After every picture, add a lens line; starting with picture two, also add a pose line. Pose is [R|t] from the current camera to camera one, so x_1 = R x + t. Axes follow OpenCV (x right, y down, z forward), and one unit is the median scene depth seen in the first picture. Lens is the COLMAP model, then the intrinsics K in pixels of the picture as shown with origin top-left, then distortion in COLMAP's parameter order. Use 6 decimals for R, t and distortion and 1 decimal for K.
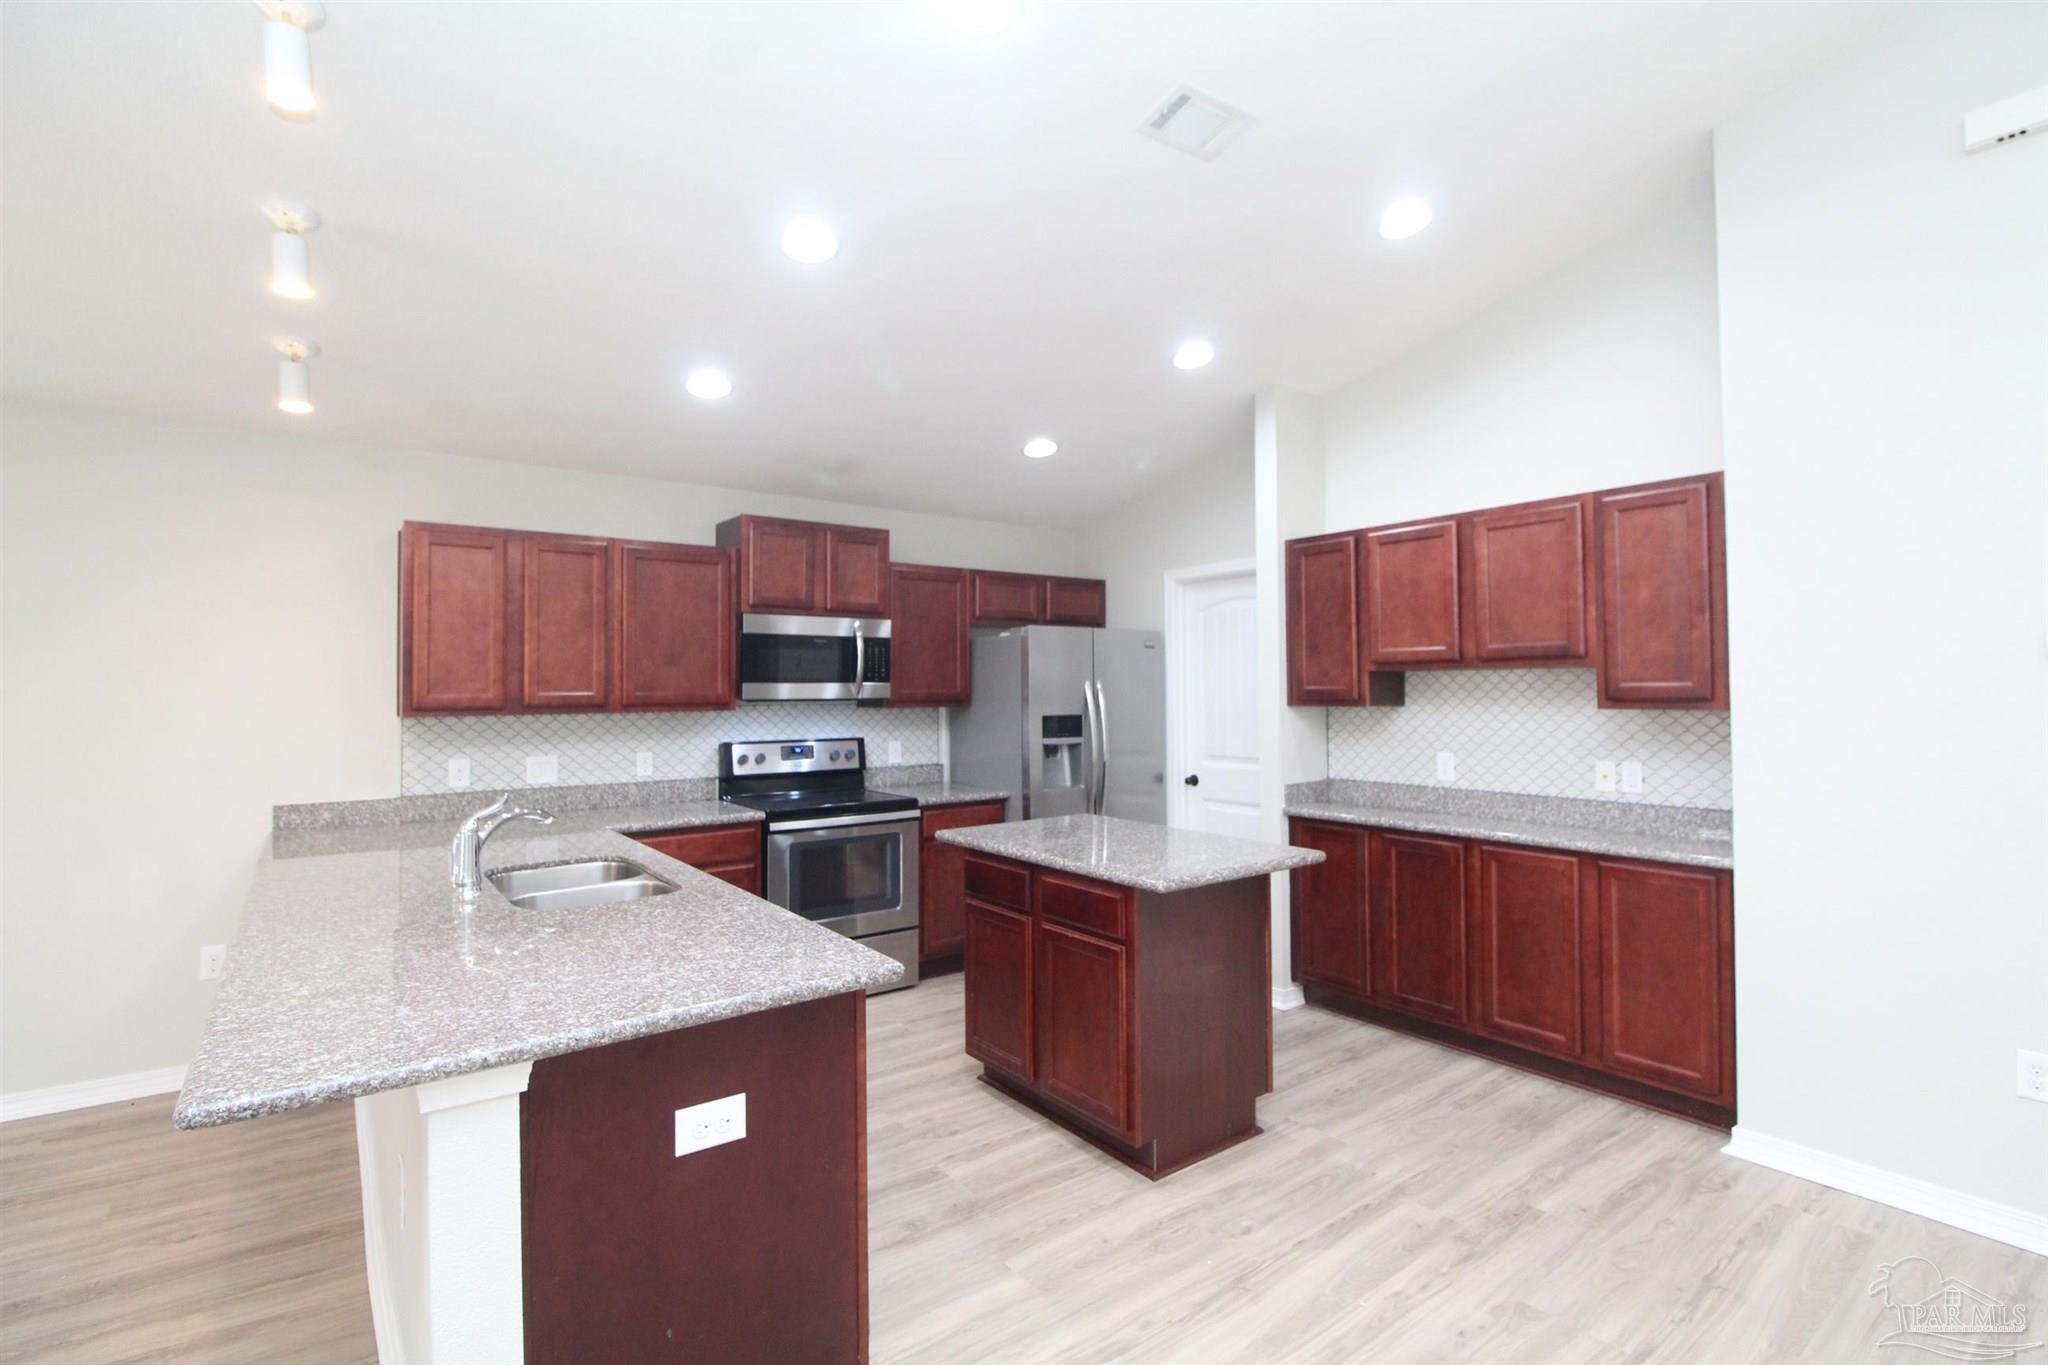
lens RADIAL K [[965.6, 0, 1039.6], [0, 965.6, 680.9], [0, 0, 1]] dist [-0.016165, -0.004899]
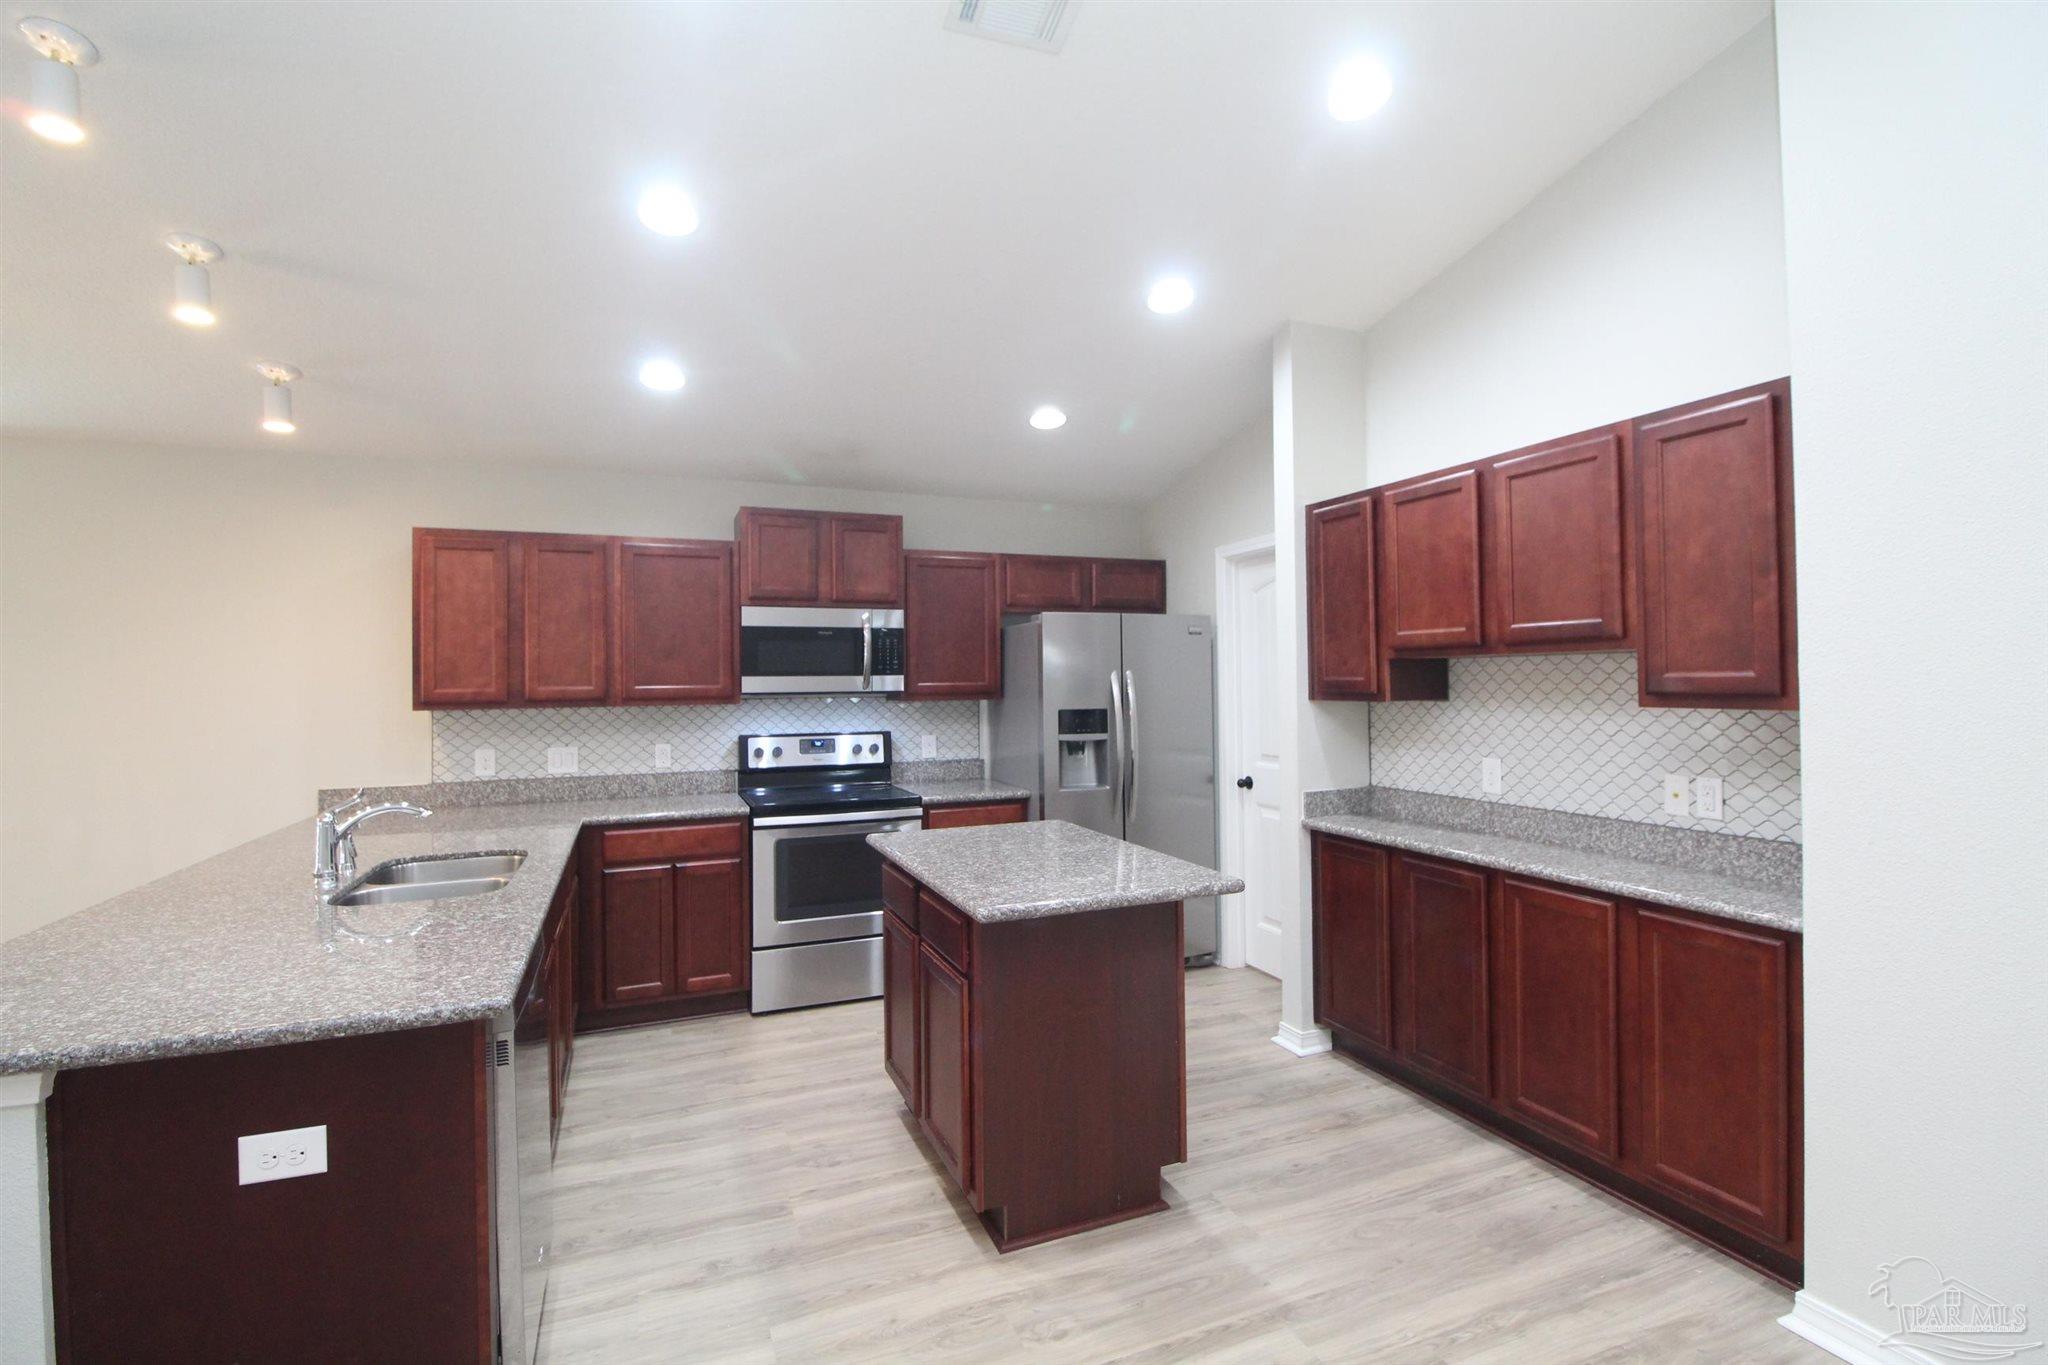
lens RADIAL K [[965.6, 0, 1019.1], [0, 965.6, 680.1], [0, 0, 1]] dist [-0.016165, -0.004899]
pose [[0.967419, -0.004136, -0.253147, 0.280213], [0.006982, 0.999922, 0.010342, -0.002936], [0.253084, -0.011773, 0.967373, 0.138253]]
